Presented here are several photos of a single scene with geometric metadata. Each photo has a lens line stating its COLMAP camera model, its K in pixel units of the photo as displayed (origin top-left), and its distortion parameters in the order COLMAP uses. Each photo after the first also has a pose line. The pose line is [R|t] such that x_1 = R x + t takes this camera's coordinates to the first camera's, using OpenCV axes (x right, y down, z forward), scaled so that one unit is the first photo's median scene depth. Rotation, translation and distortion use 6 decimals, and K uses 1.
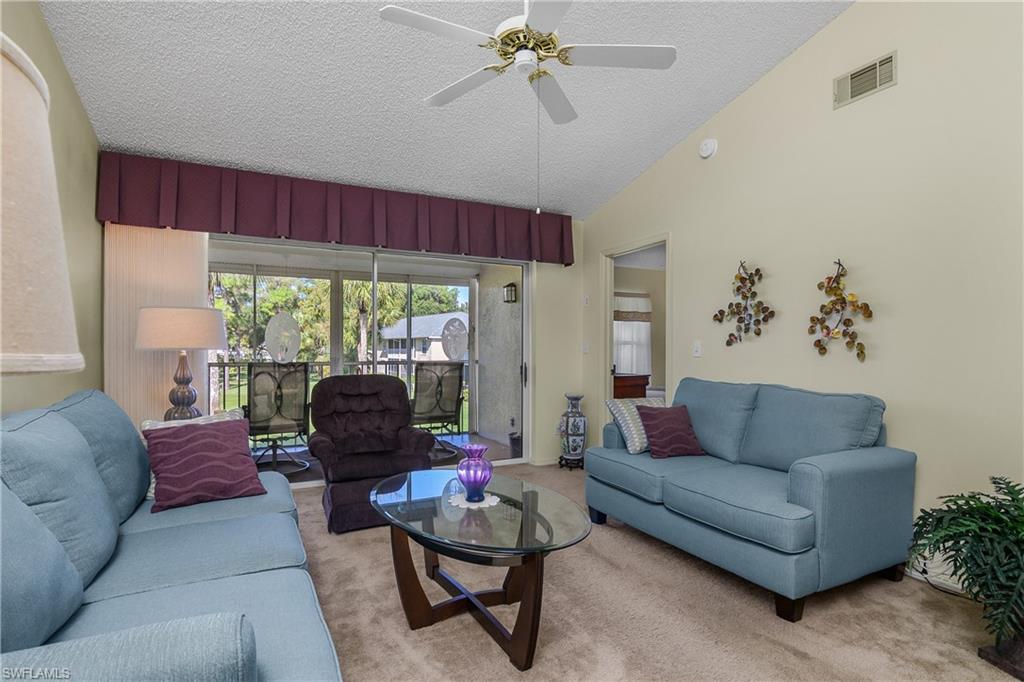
lens RADIAL K [[506.7, 0, 509.3], [0, 506.7, 346.7], [0, 0, 1]] dist [0.000741, 0.000289]
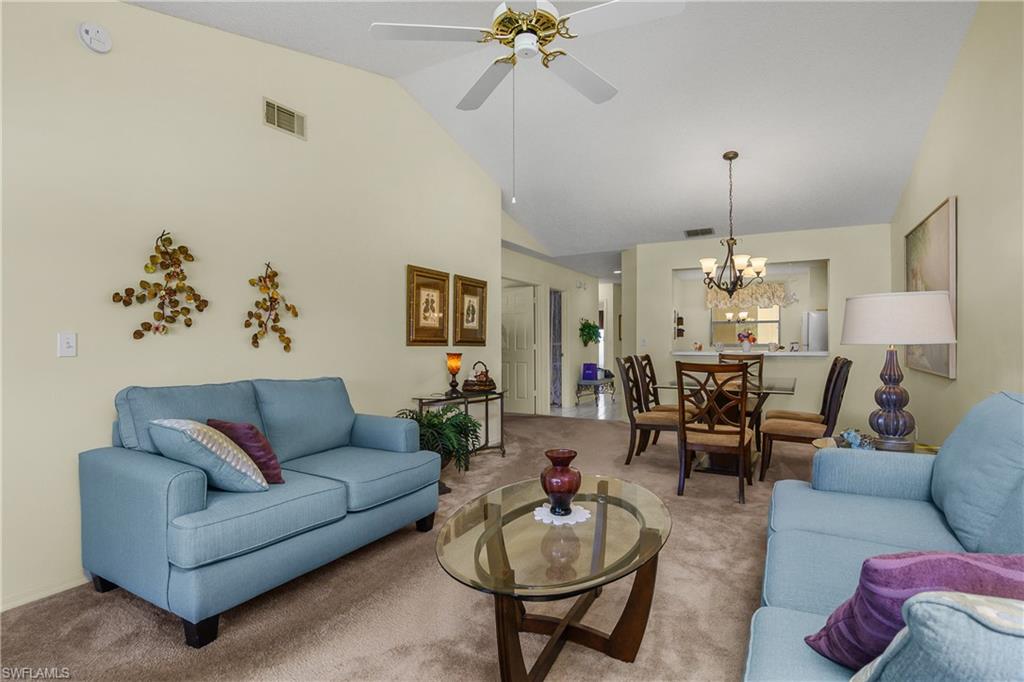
lens RADIAL K [[506.7, 0, 509.0], [0, 506.7, 334.6], [0, 0, 1]] dist [0.000741, 0.000289]
pose [[-0.537929, 0.015106, 0.842855, -0.554711], [0.003645, 0.999872, -0.015594, 0.006759], [-0.842982, -0.005316, -0.537915, 1.119688]]
